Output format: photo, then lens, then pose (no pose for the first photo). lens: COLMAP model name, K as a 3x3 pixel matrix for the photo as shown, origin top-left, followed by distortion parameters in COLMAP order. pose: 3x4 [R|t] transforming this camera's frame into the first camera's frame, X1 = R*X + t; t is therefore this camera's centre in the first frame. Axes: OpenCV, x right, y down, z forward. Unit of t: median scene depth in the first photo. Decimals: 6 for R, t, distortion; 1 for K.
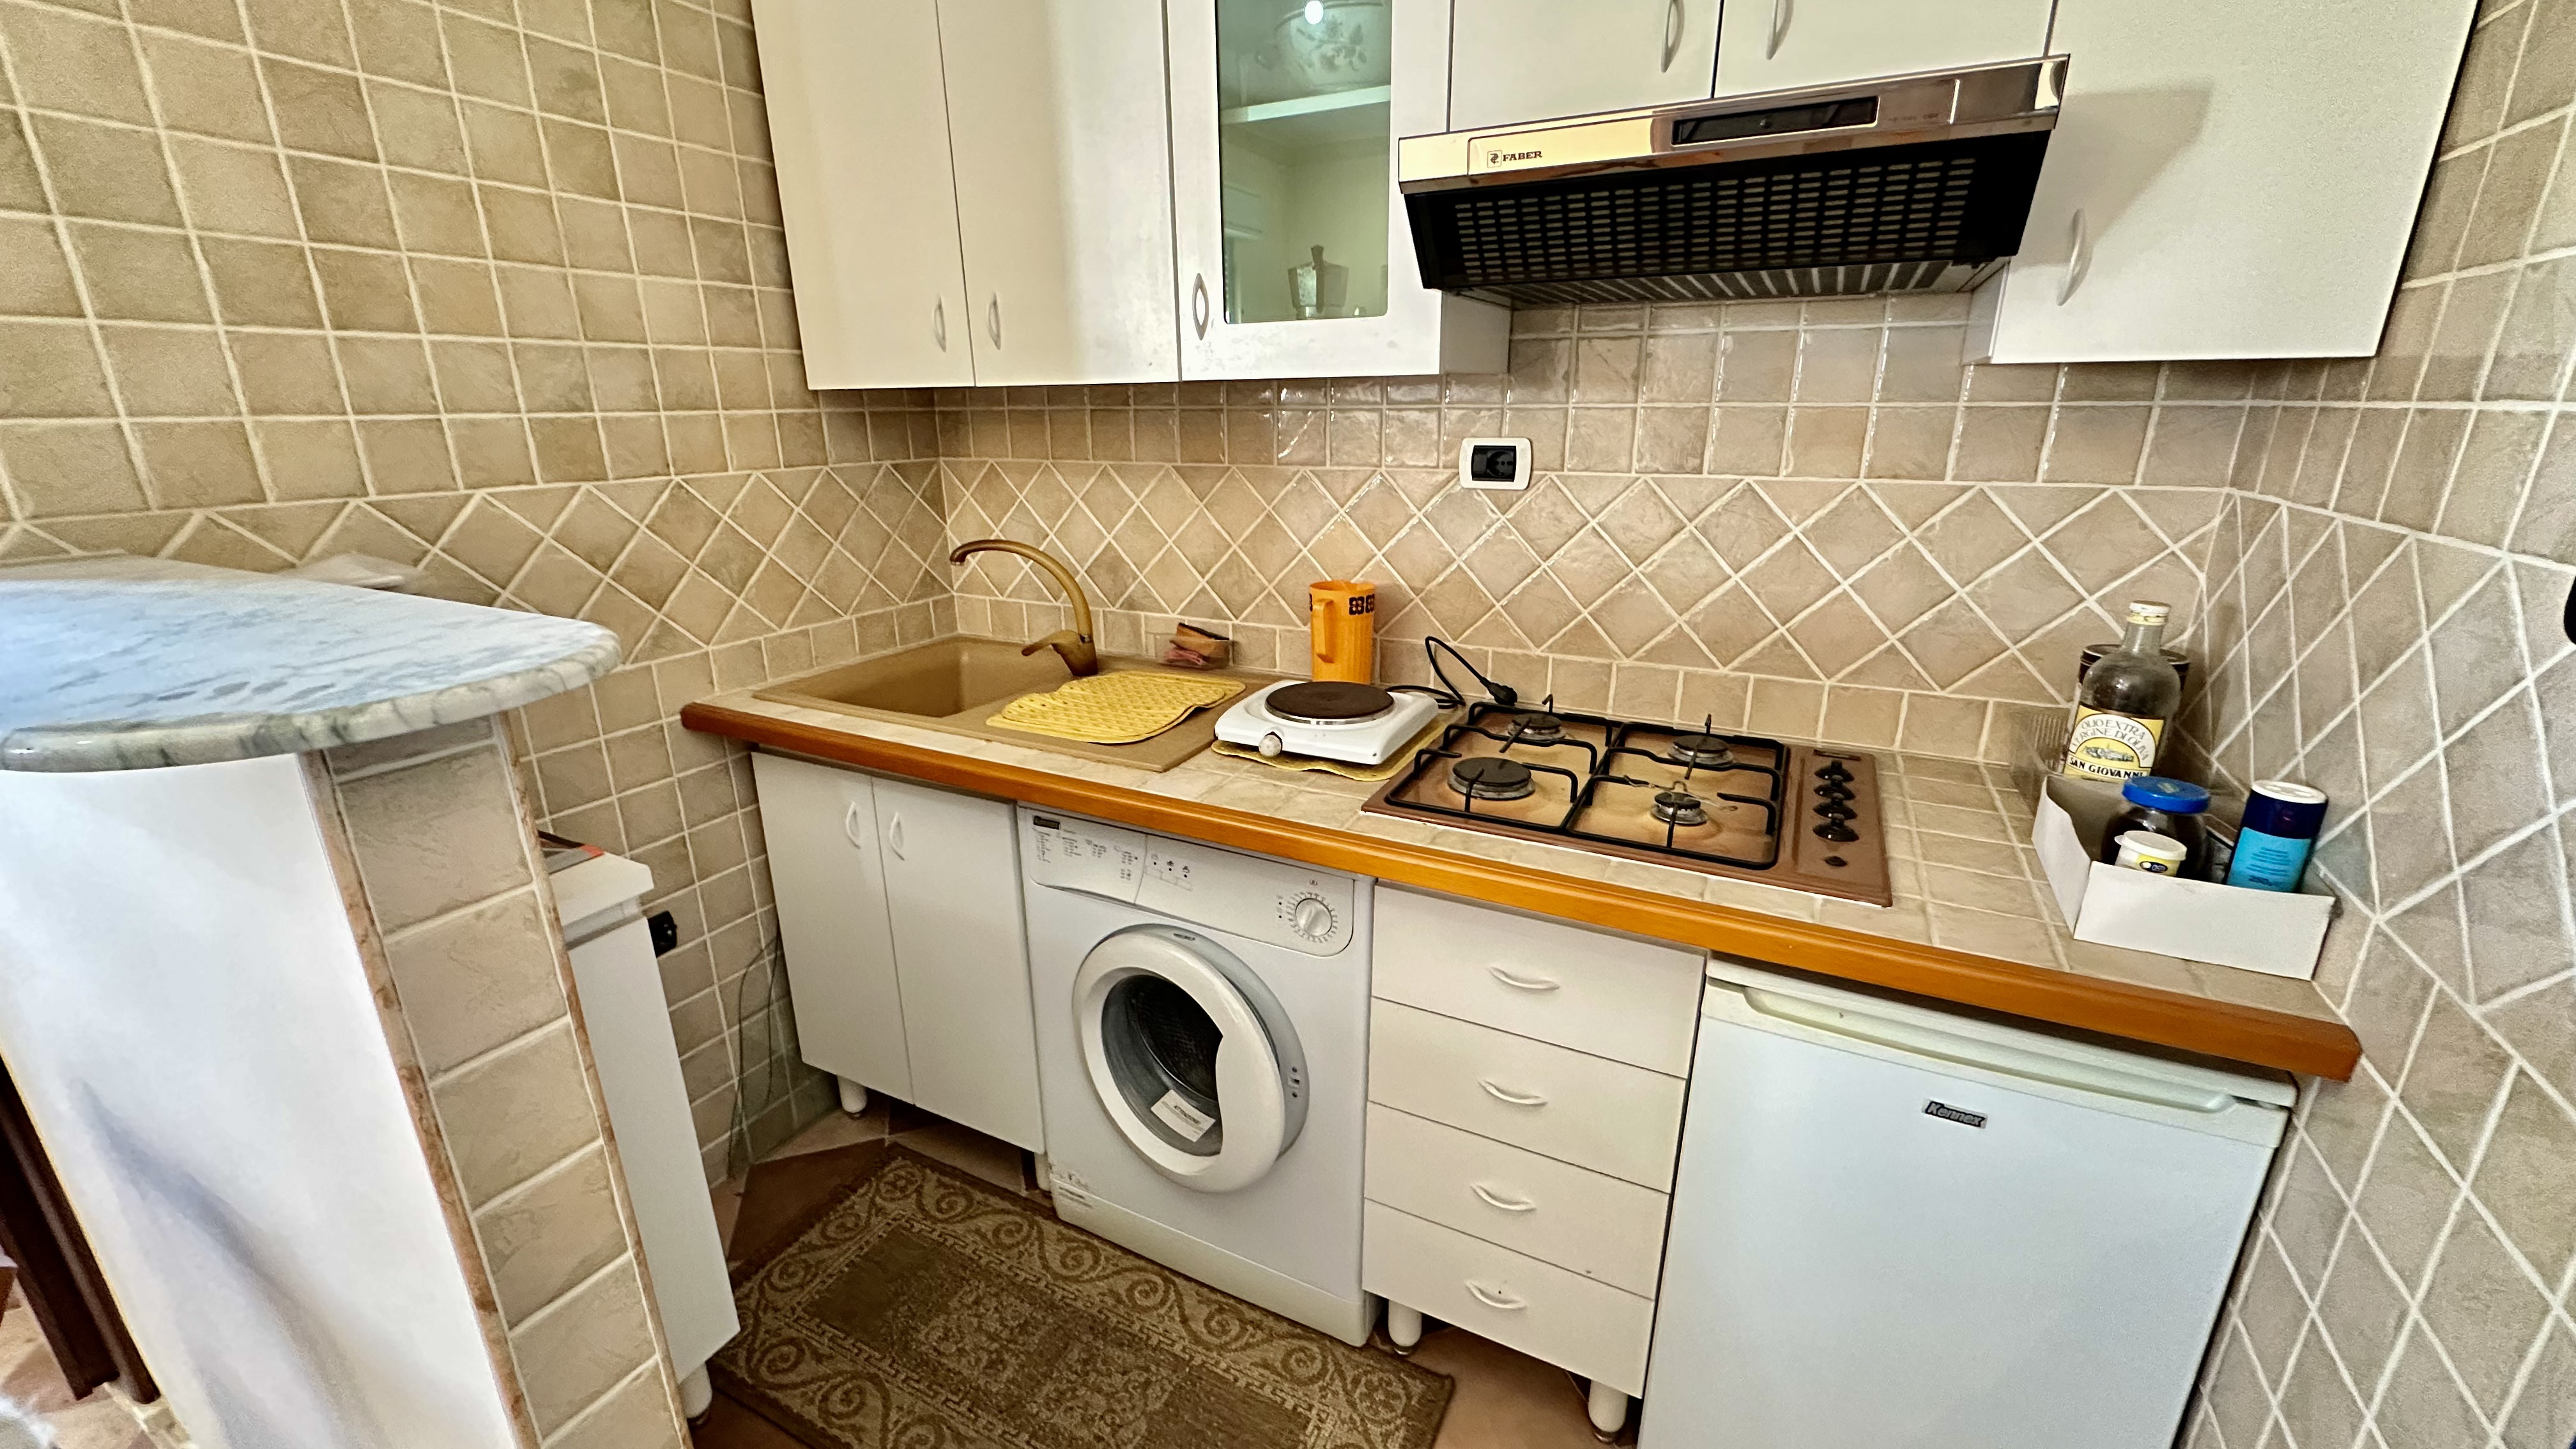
lens RADIAL K [[1026.6, 0, 1283.5], [0, 1026.6, 729.8], [0, 0, 1]] dist [-0.003947, 0.001102]
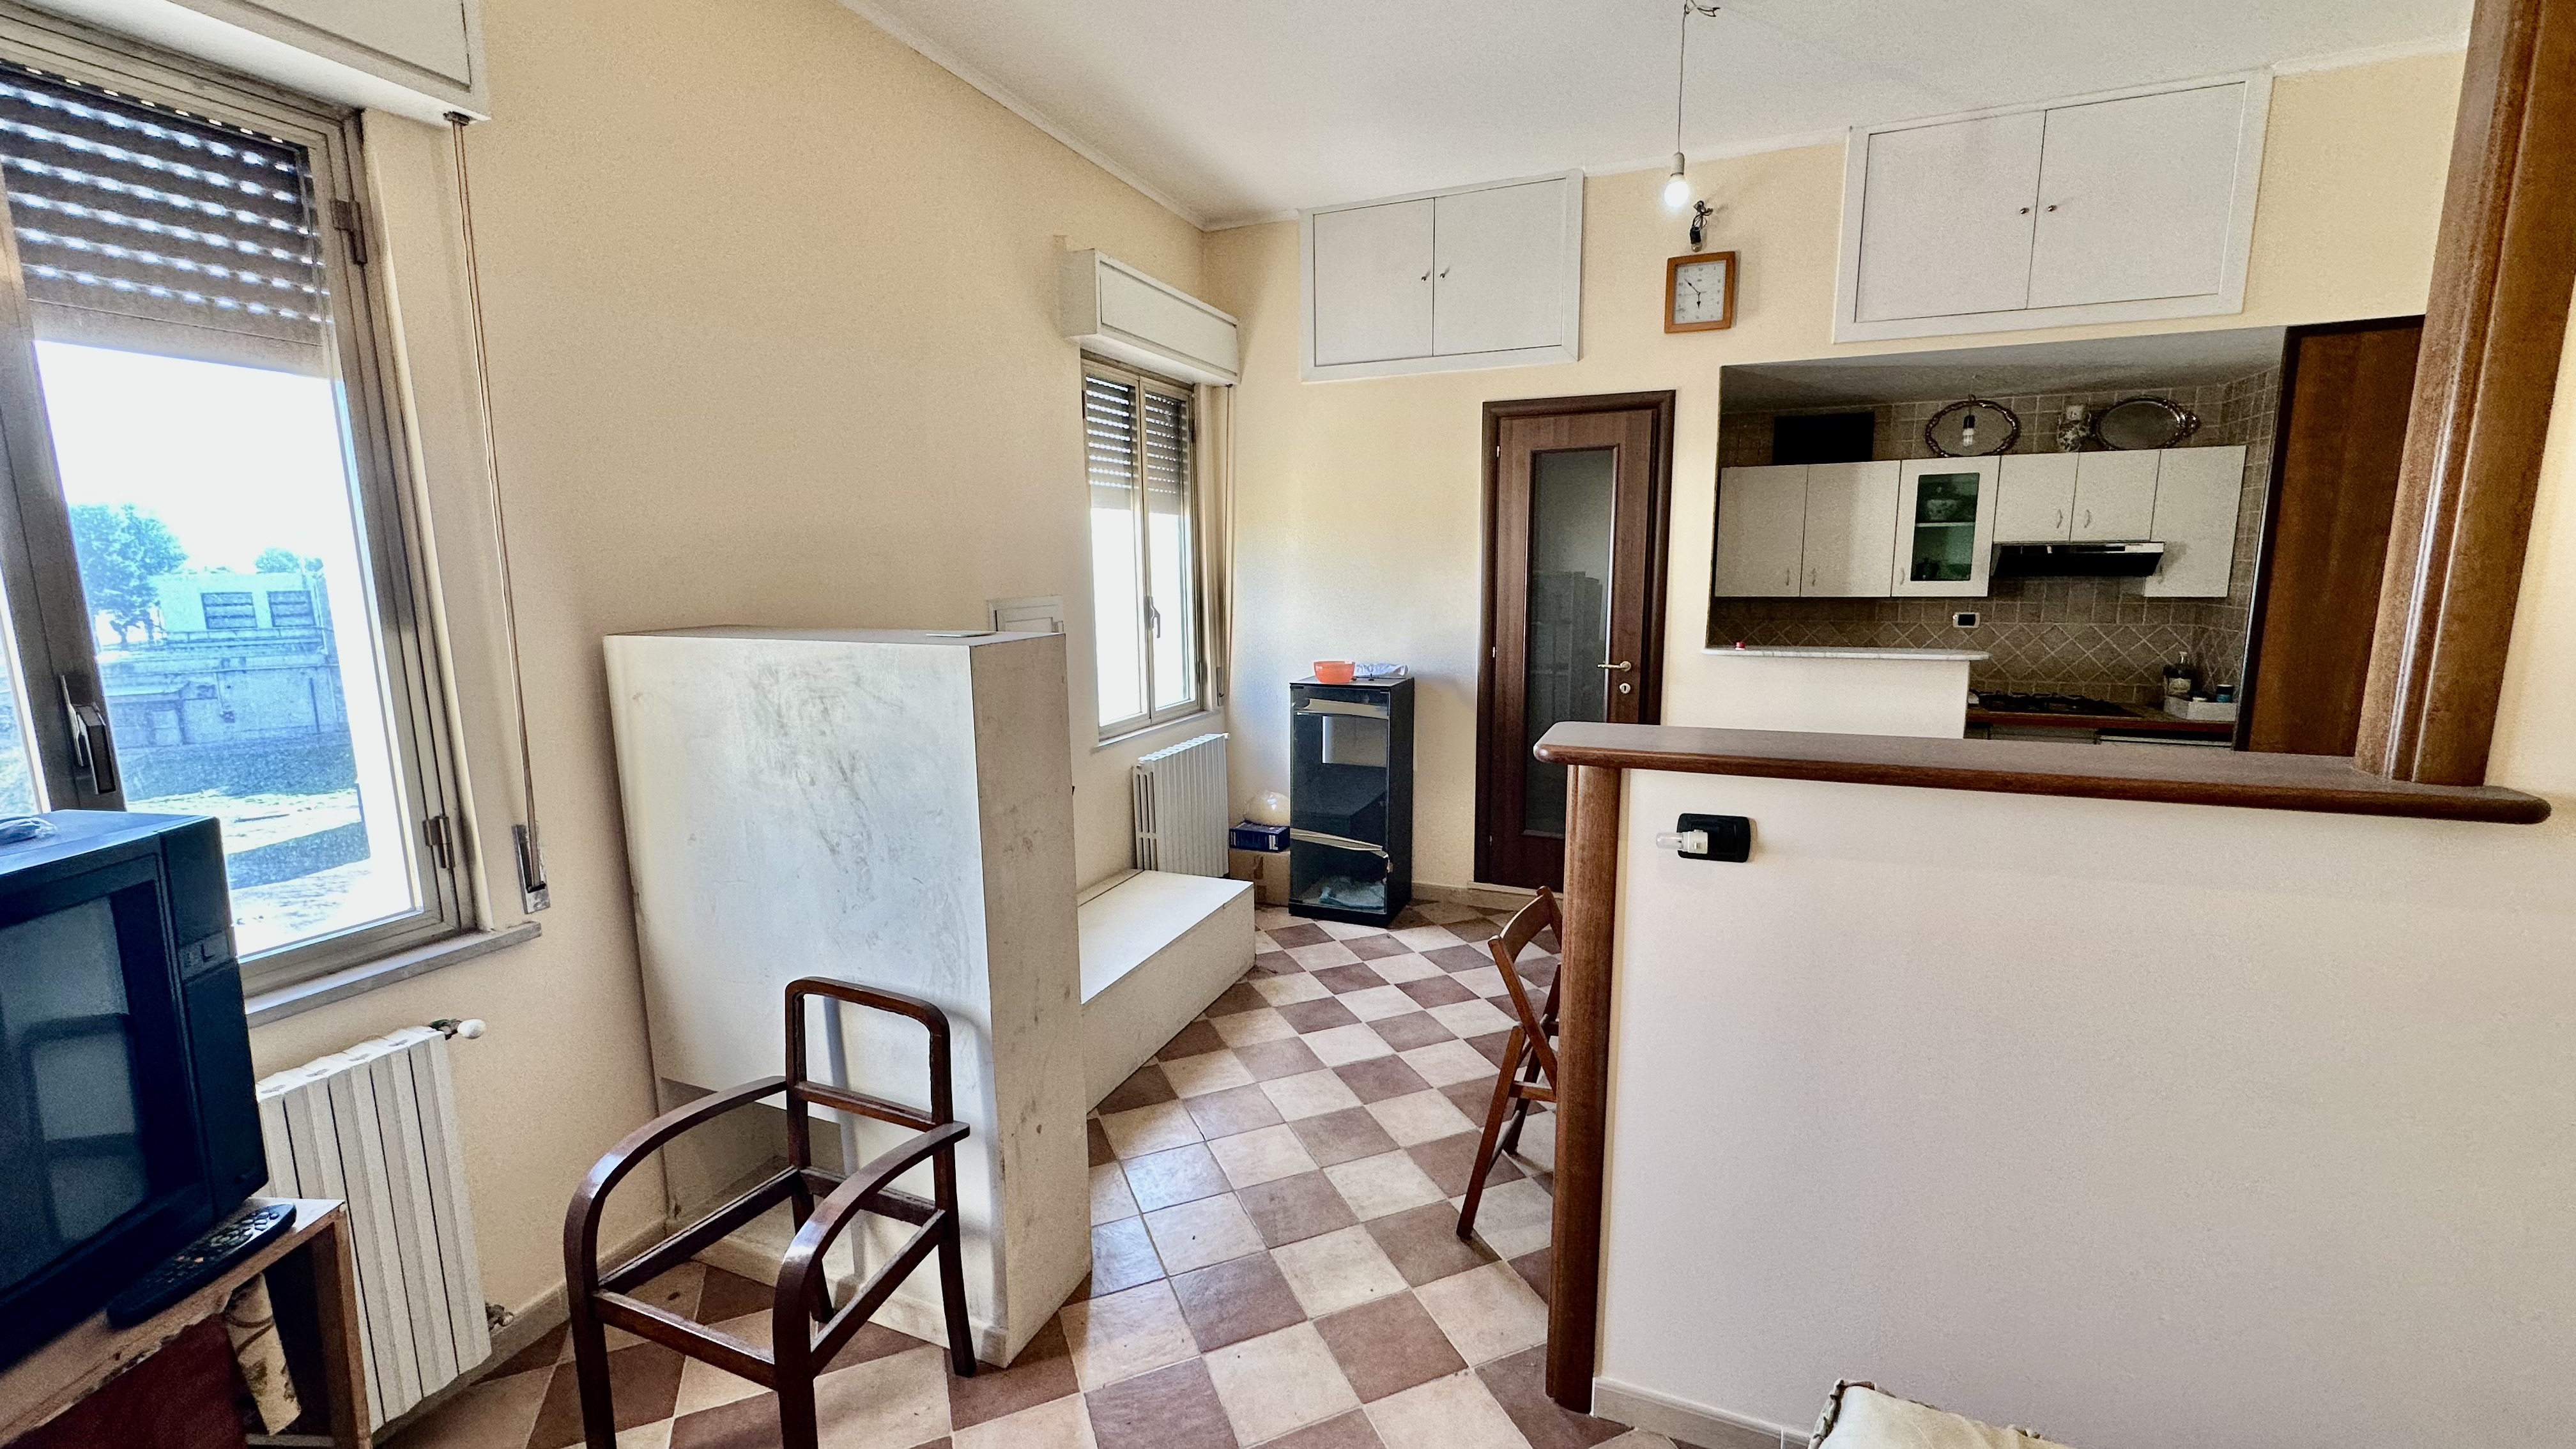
lens RADIAL K [[1026.6, 0, 1281.1], [0, 1026.6, 730.3], [0, 0, 1]] dist [-0.003947, 0.001102]
pose [[0.996288, -0.017448, 0.084294, -2.274135], [0.029501, 0.989147, -0.143938, 0.490704], [-0.080868, 0.145891, 0.985990, -1.983885]]
